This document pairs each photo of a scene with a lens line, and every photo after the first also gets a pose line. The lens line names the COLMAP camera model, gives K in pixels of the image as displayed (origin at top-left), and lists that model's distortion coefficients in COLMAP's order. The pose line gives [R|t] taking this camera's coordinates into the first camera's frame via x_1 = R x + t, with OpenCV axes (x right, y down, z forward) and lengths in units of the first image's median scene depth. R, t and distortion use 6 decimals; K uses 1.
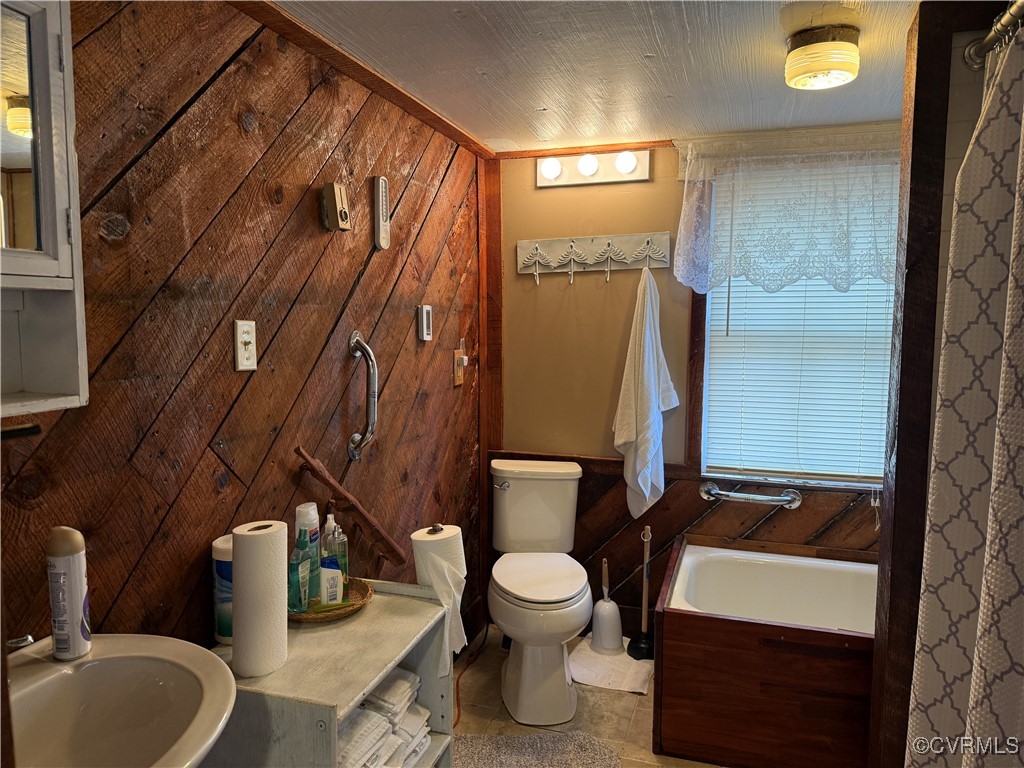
lens RADIAL K [[727.0, 0, 514.0], [0, 727.0, 382.0], [0, 0, 1]] dist [-0.027476, -0.013437]
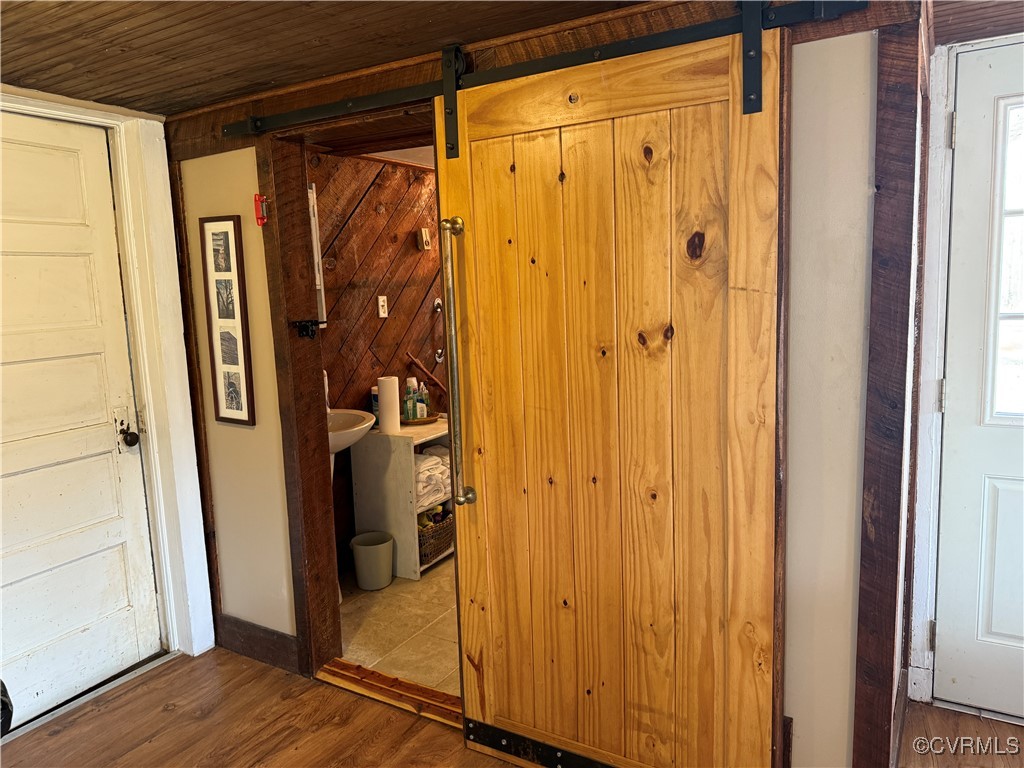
lens RADIAL K [[727.0, 0, 511.3], [0, 727.0, 384.2], [0, 0, 1]] dist [-0.027476, -0.013437]
pose [[0.973310, -0.013950, -0.229070, 0.544609], [0.025887, 0.998454, 0.049190, 0.090552], [0.228030, -0.053807, 0.972166, -1.148545]]
